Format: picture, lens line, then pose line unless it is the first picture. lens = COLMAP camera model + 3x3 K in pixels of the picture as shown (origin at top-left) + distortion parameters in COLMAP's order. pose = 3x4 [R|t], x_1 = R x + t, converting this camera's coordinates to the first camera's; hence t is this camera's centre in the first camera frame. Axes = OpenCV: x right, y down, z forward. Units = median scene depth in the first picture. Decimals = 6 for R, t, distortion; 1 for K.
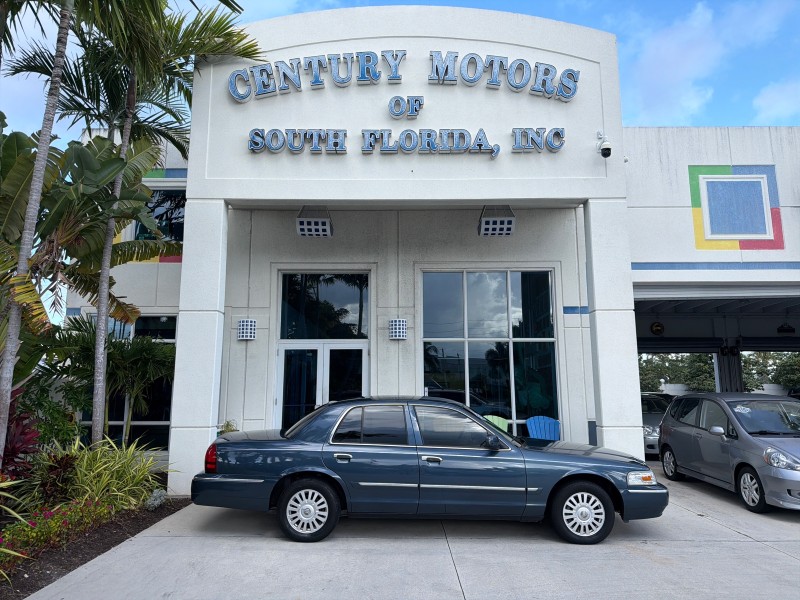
lens RADIAL K [[553.1, 0, 400.8], [0, 553.1, 302.5], [0, 0, 1]] dist [0.065648, -0.065856]
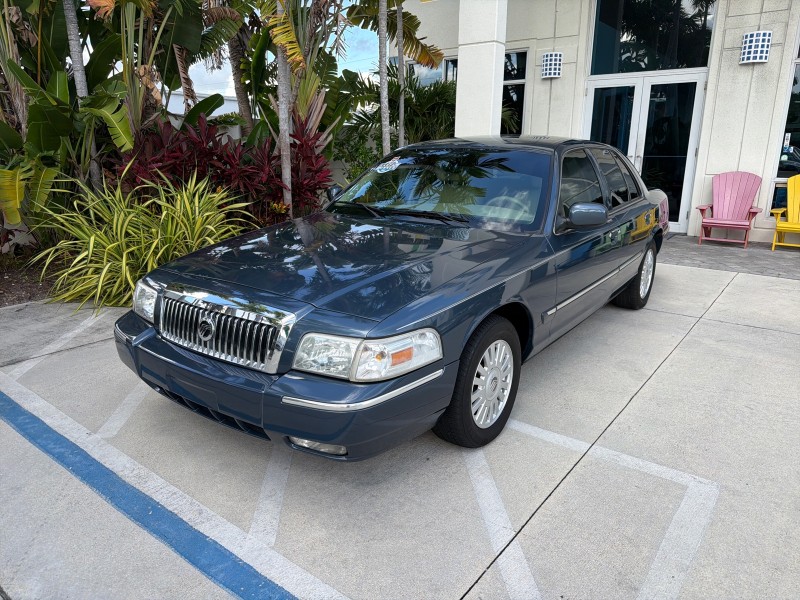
lens RADIAL K [[567.7, 0, 397.1], [0, 567.7, 301.6], [0, 0, 1]] dist [0.001499, -0.007281]
pose [[0.790591, 0.161812, -0.590579, 0.115252], [0.091724, 0.922280, 0.375482, 0.034507], [0.605436, -0.351023, 0.714304, 0.101019]]
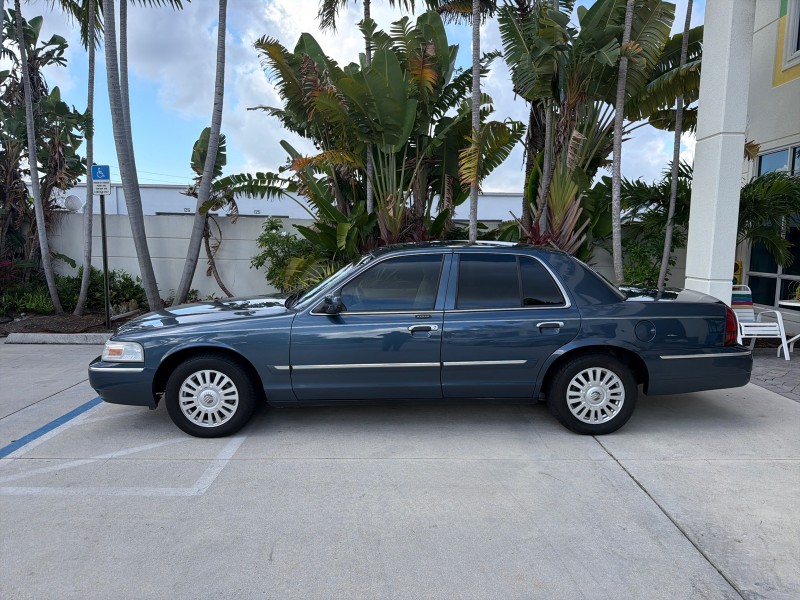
lens RADIAL K [[564.7, 0, 400.0], [0, 564.7, 300.0], [0, 0, 1]] dist [0.003263, -0.005518]
pose [[-0.003103, 0.105220, -0.994444, 0.382099], [0.145390, 0.983930, 0.103654, 0.077230], [0.989370, -0.144261, -0.018352, 0.434924]]
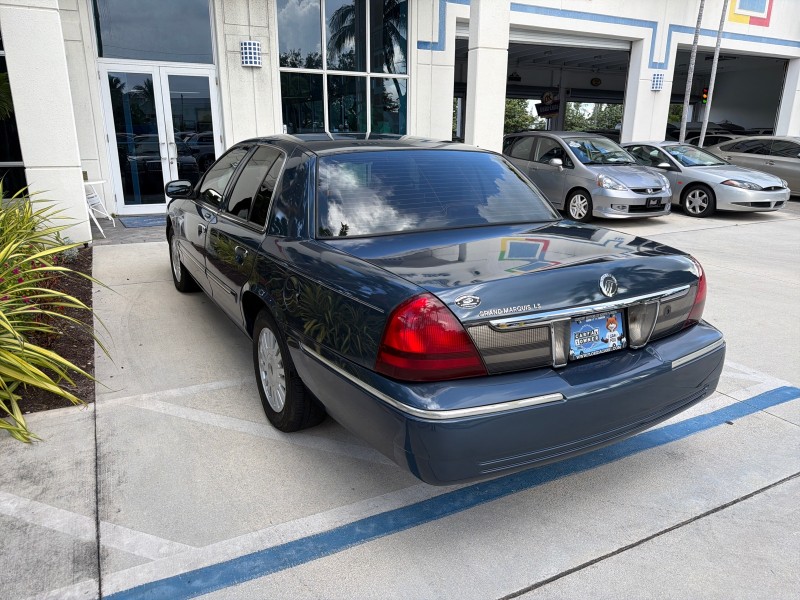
lens RADIAL K [[564.7, 0, 400.0], [0, 564.7, 300.0], [0, 0, 1]] dist [0.003263, -0.005518]
pose [[0.889374, -0.120421, 0.441036, -0.240617], [-0.080941, 0.907973, 0.411136, 0.015768], [-0.449958, -0.401352, 0.797781, 0.035368]]
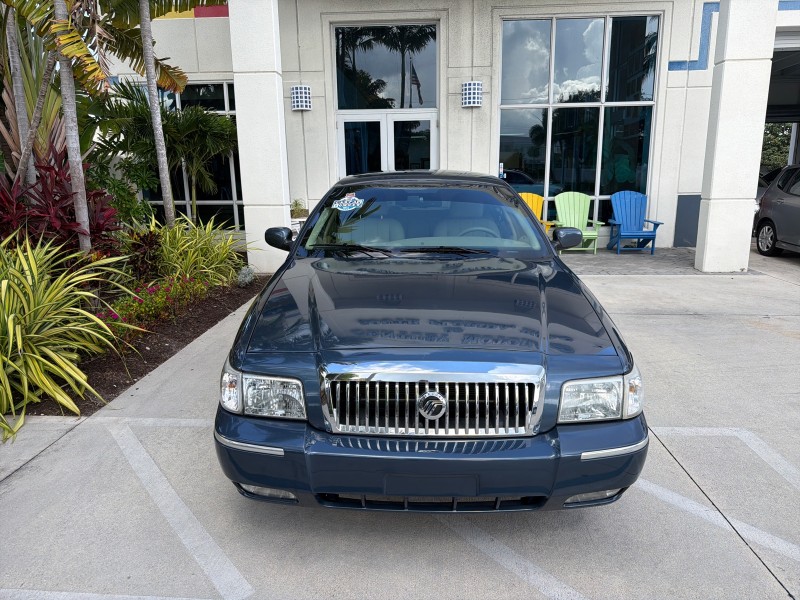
lens RADIAL K [[561.3, 0, 402.6], [0, 561.3, 300.2], [0, 0, 1]] dist [0.052045, -0.073917]
pose [[0.998500, -0.001302, -0.054736, -0.067235], [0.021419, 0.929332, 0.368624, 0.019706], [0.050388, -0.369244, 0.927966, 0.051355]]
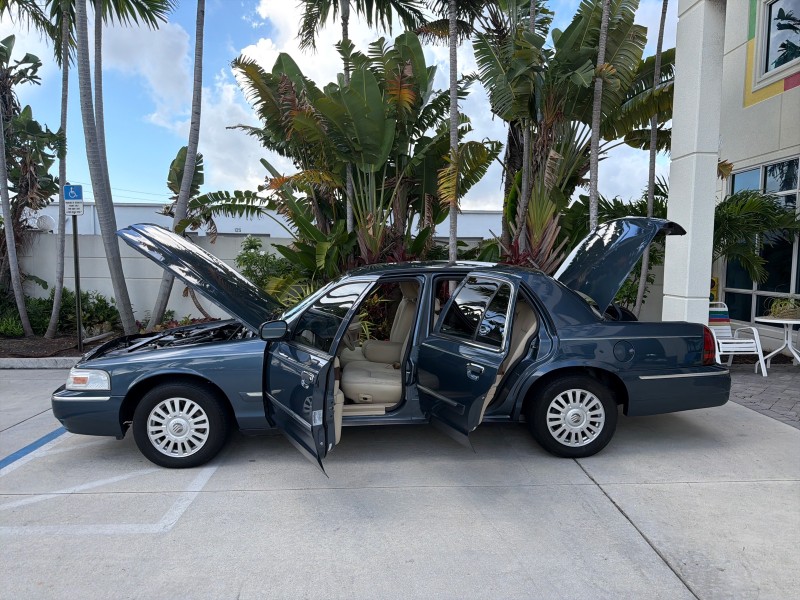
lens RADIAL K [[564.7, 0, 400.0], [0, 564.7, 300.0], [0, 0, 1]] dist [0.003263, -0.005518]
pose [[0.027853, 0.075677, -0.996743, 0.374504], [0.150498, 0.985447, 0.079025, 0.074365], [0.988218, -0.152209, 0.016059, 0.439941]]
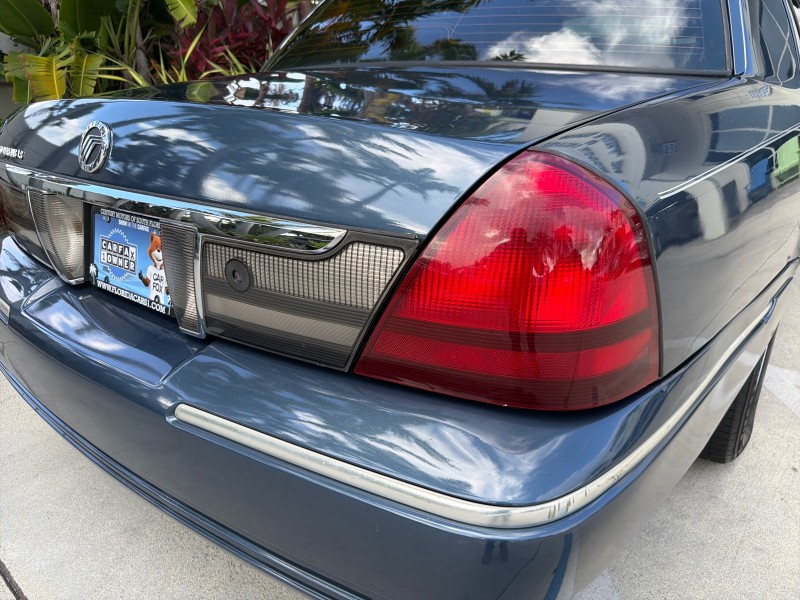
lens RADIAL K [[561.3, 0, 402.6], [0, 561.3, 300.2], [0, 0, 1]] dist [0.052045, -0.073917]
pose [[0.770449, 0.227374, -0.595575, -0.003069], [0.124257, 0.862755, 0.490117, 0.067610], [0.625275, -0.451614, 0.636456, 0.121914]]
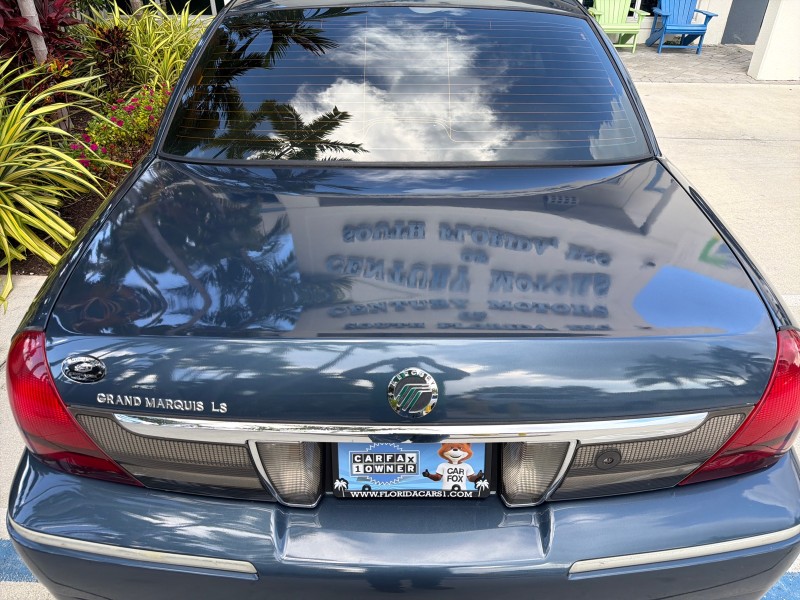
lens RADIAL K [[569.5, 0, 405.8], [0, 569.5, 297.7], [0, 0, 1]] dist [-0.000759, -0.000234]
pose [[0.999292, 0.020283, -0.031673, -0.092855], [0.005996, 0.745434, 0.666553, 0.014716], [0.037130, -0.666271, 0.744785, 0.101956]]
